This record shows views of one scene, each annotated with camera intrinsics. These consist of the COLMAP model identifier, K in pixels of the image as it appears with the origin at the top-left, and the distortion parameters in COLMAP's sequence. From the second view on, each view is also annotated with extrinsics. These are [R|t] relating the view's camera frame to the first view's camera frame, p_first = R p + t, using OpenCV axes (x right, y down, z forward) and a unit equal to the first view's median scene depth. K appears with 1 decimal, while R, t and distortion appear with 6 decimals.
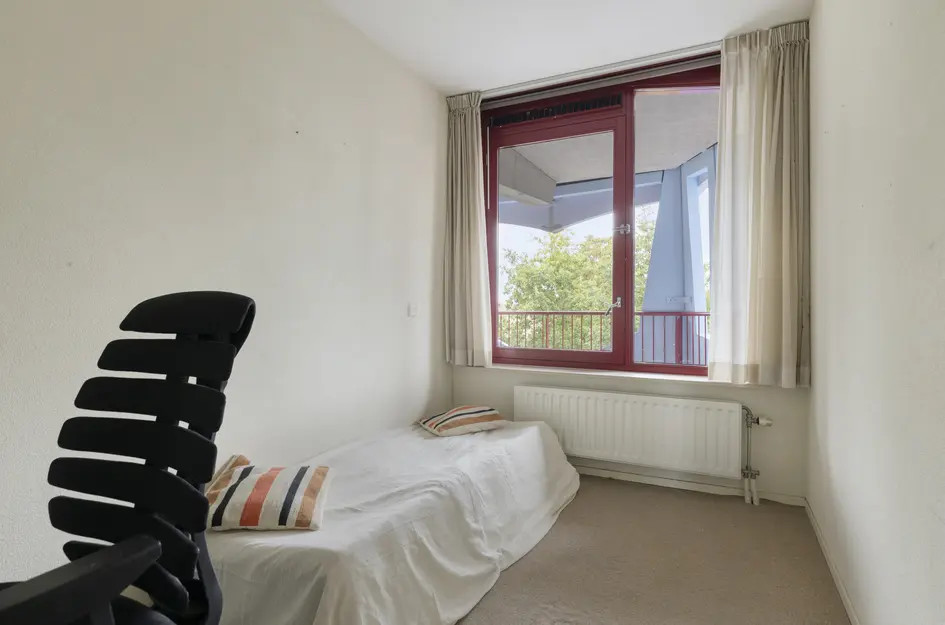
lens RADIAL K [[540.0, 0, 472.2], [0, 540.0, 295.0], [0, 0, 1]] dist [0.004398, 0.000427]
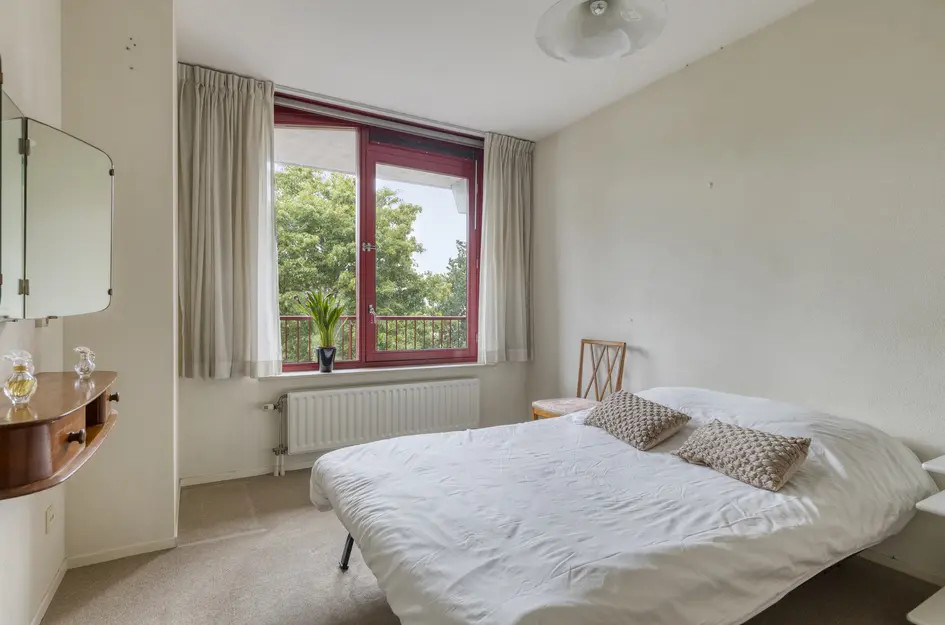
lens RADIAL K [[477.9, 0, 472.5], [0, 477.9, 312.5], [0, 0, 1]] dist [-0.000652, -0.000072]
pose [[0.494413, -0.005504, 0.869210, -0.595903], [-0.012193, 0.999838, 0.013266, 0.003917], [-0.869141, -0.017157, 0.494266, 0.322279]]
